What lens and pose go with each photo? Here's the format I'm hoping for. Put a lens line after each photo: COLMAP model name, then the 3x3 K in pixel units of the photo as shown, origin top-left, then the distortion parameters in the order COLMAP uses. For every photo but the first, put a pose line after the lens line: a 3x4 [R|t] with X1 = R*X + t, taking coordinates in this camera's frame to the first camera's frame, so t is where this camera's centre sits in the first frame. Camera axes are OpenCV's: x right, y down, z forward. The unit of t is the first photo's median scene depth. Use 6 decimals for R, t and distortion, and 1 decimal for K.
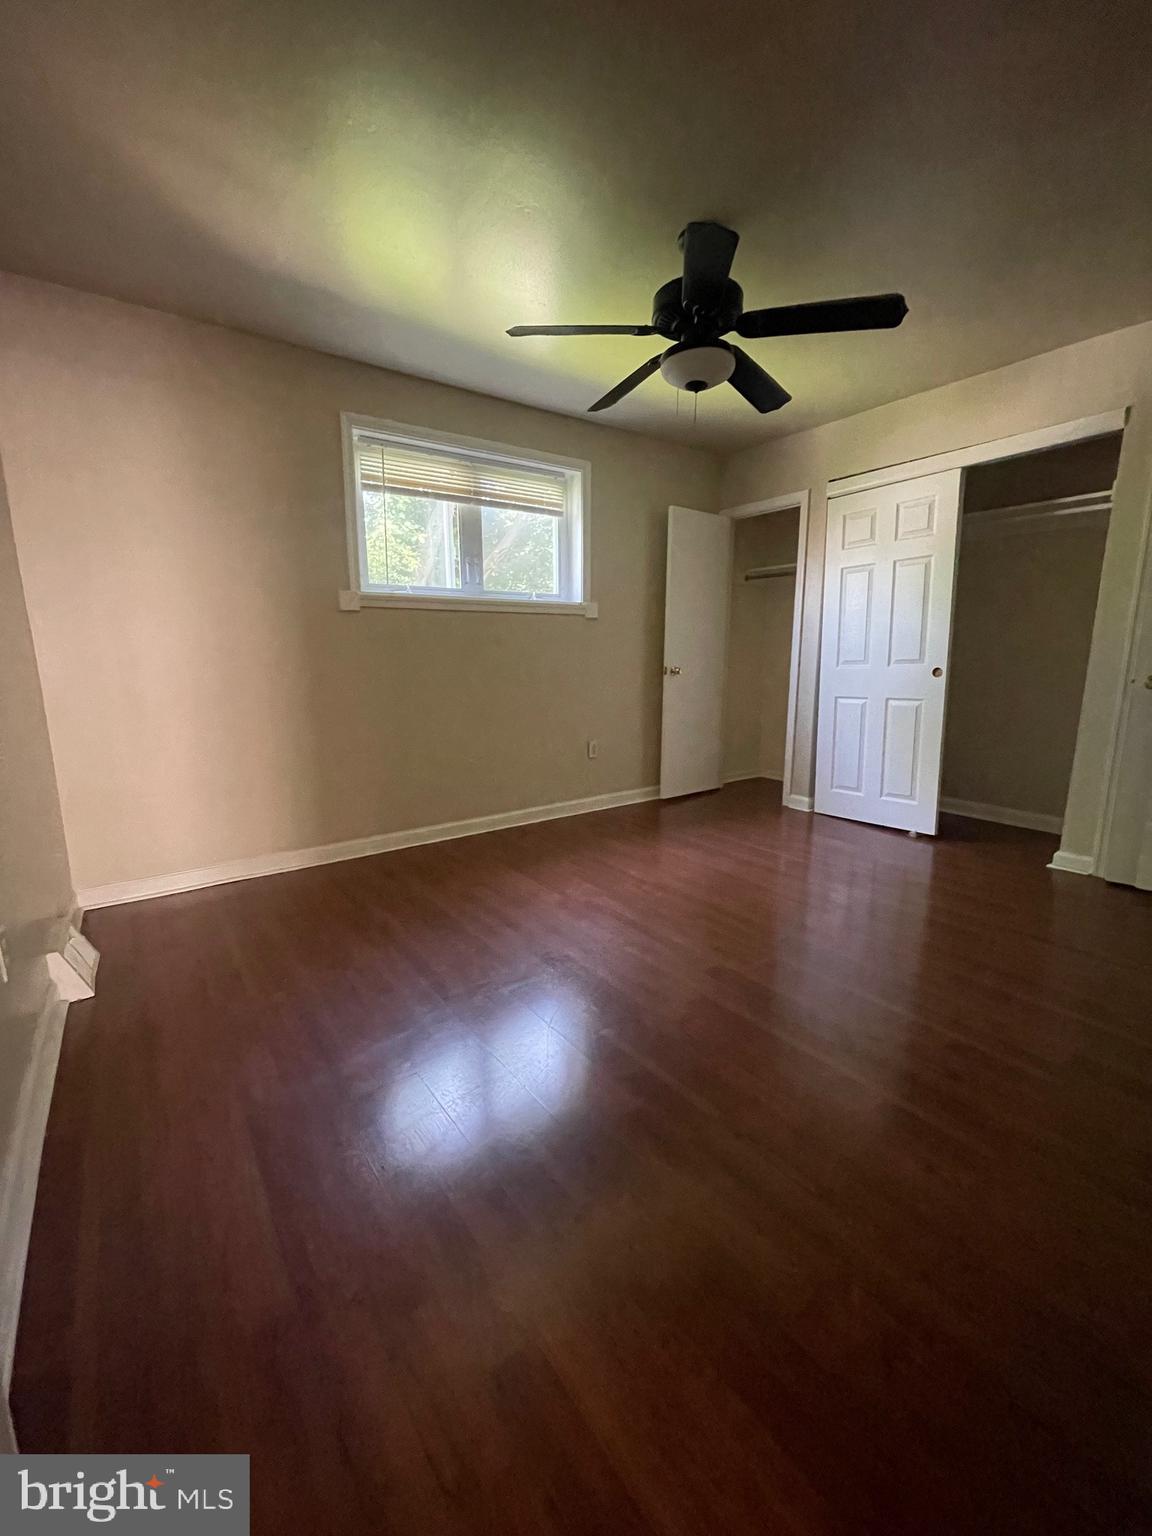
lens RADIAL K [[621.9, 0, 572.2], [0, 621.9, 763.0], [0, 0, 1]] dist [-0.001318, -0.000056]
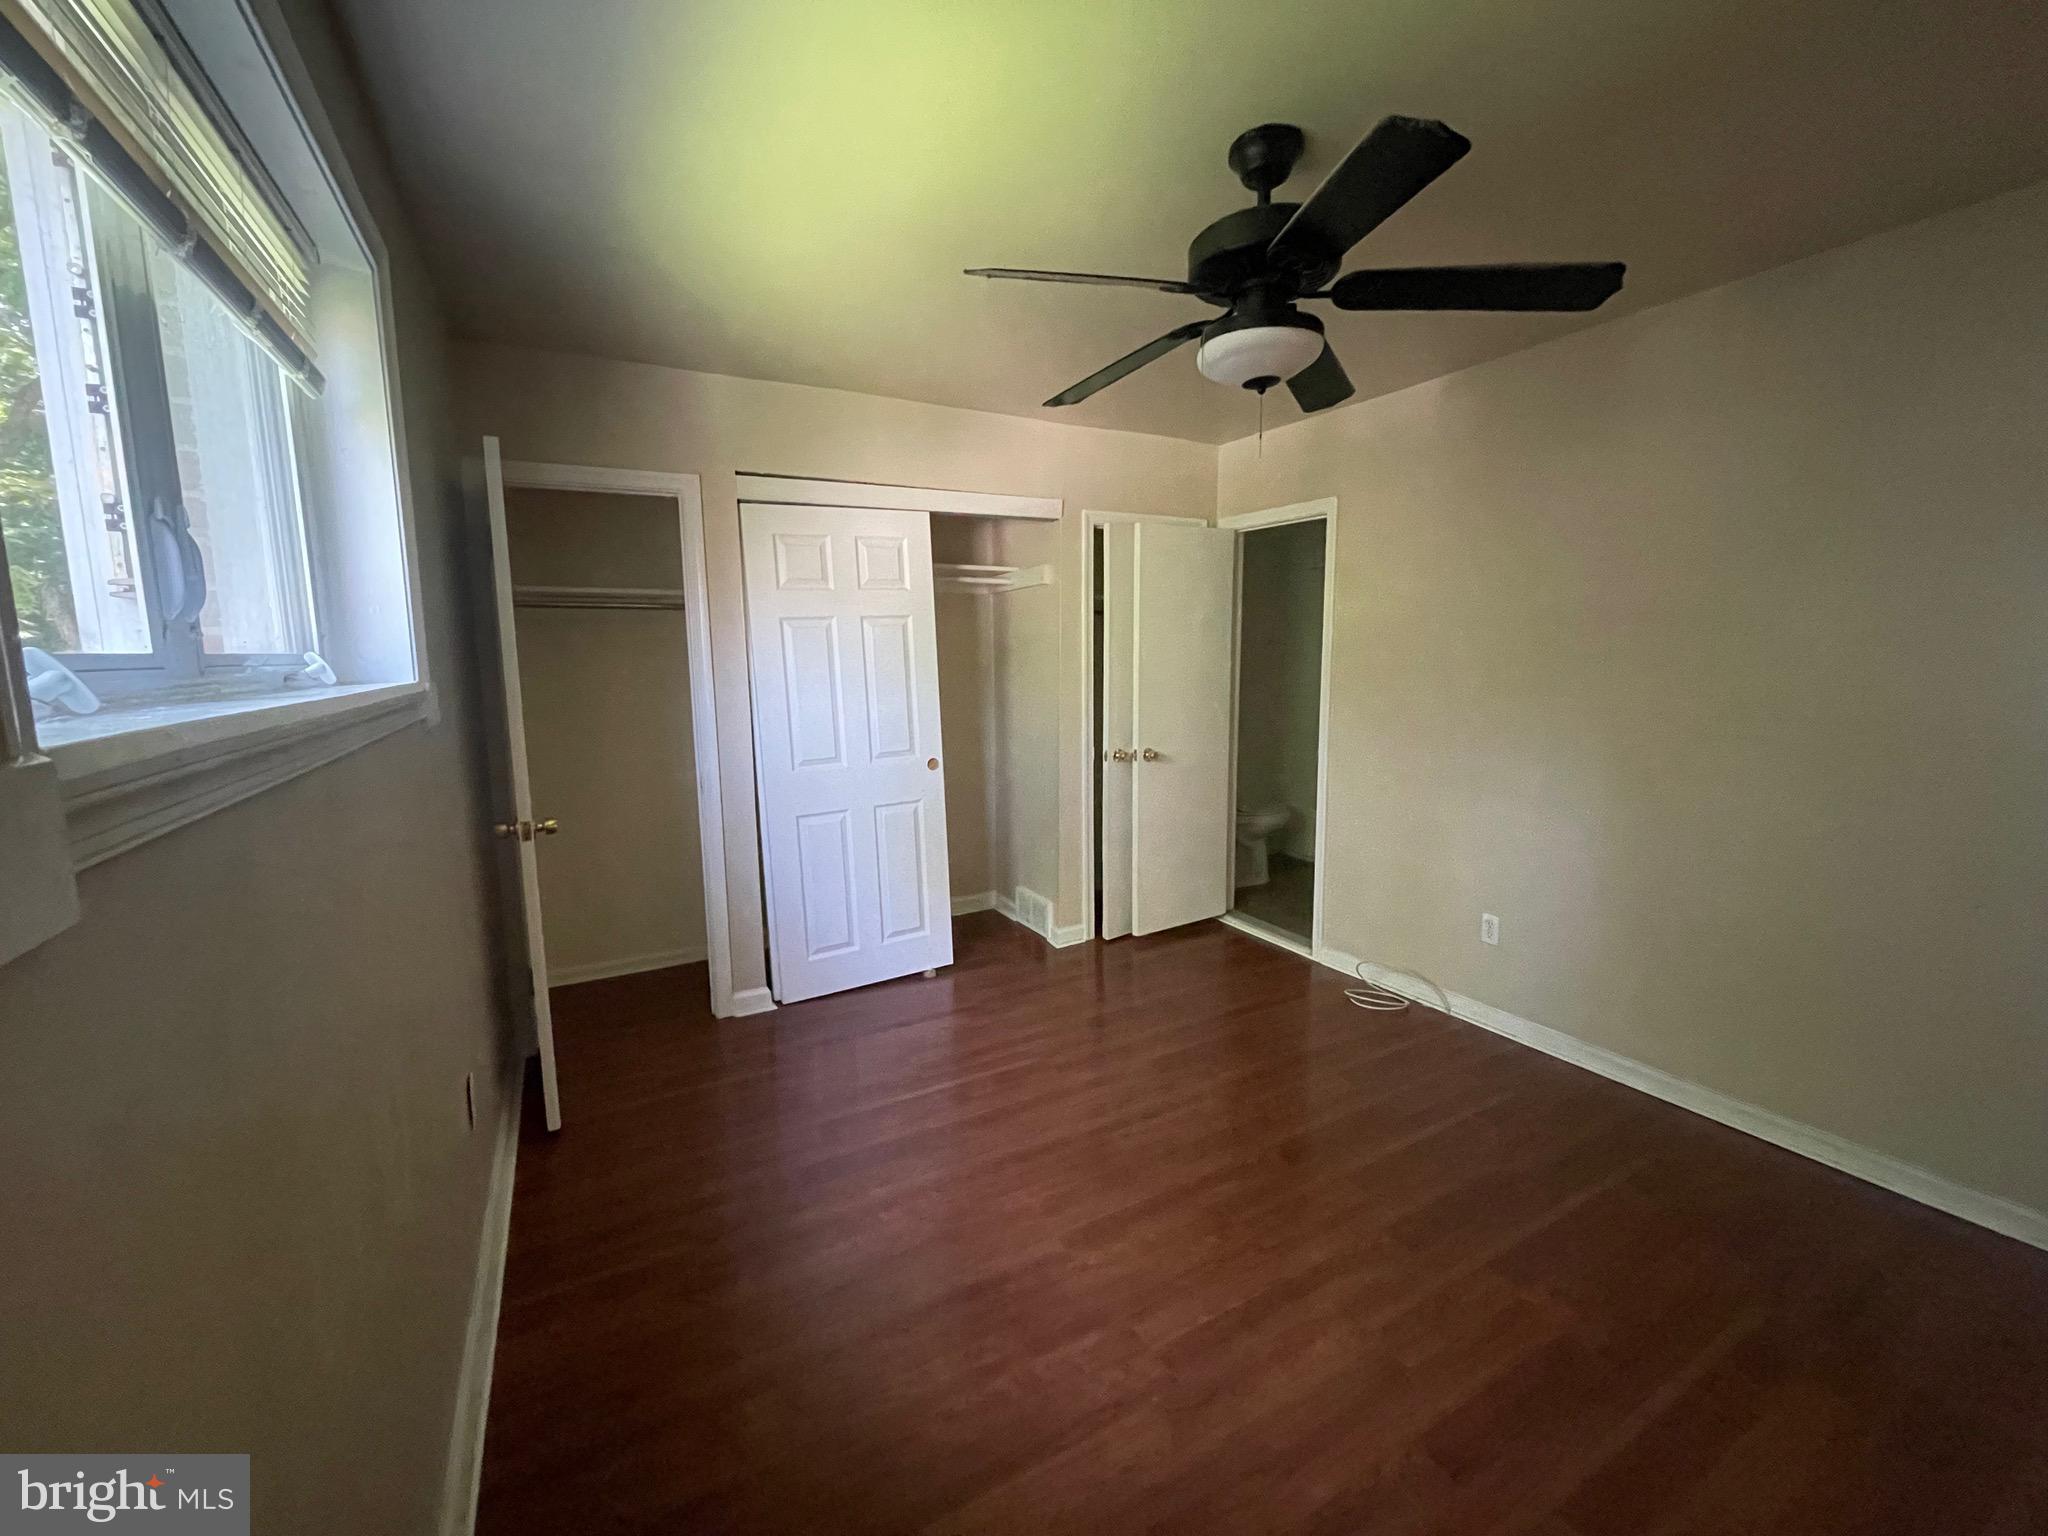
lens RADIAL K [[829.2, 0, 1019.9], [0, 829.2, 769.4], [0, 0, 1]] dist [-0.001318, -0.000056]
pose [[0.142550, -0.131974, 0.980950, -0.397550], [0.185434, 0.977084, 0.104506, -0.215606], [-0.972262, 0.167004, 0.163756, 0.684136]]
